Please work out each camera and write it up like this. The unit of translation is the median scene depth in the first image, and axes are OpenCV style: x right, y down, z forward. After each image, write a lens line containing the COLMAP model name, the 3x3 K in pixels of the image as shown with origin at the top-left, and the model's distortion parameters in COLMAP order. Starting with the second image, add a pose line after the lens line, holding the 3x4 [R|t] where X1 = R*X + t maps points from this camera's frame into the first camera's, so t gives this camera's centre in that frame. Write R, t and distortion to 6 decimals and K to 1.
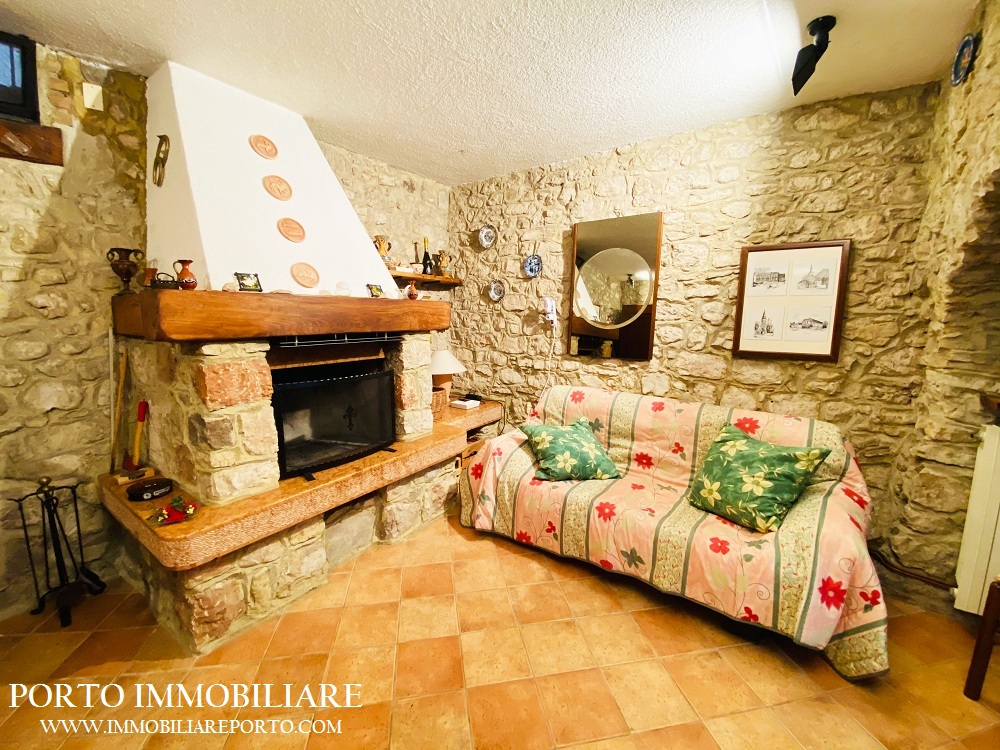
lens RADIAL K [[401.9, 0, 497.1], [0, 401.9, 371.6], [0, 0, 1]] dist [0.036488, -0.030921]
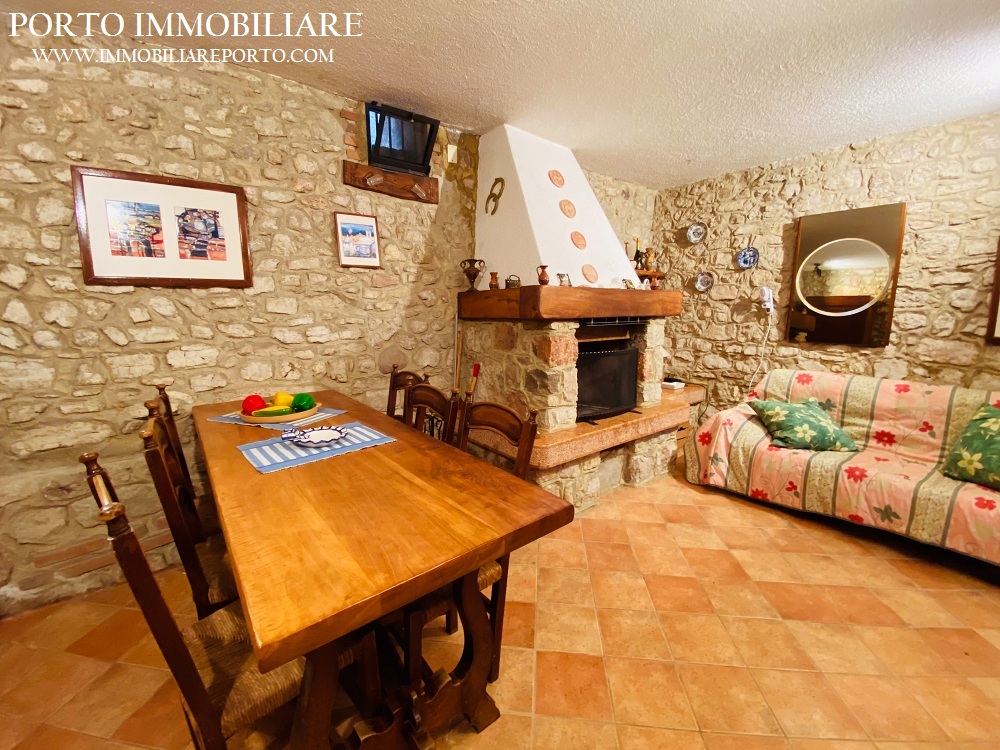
lens RADIAL K [[405.2, 0, 498.5], [0, 405.2, 370.6], [0, 0, 1]] dist [0.014802, -0.018476]
pose [[0.957884, 0.035677, -0.284930, -0.306192], [-0.034222, 0.999363, 0.010085, 0.064738], [0.285108, 0.000091, 0.958495, -0.300970]]
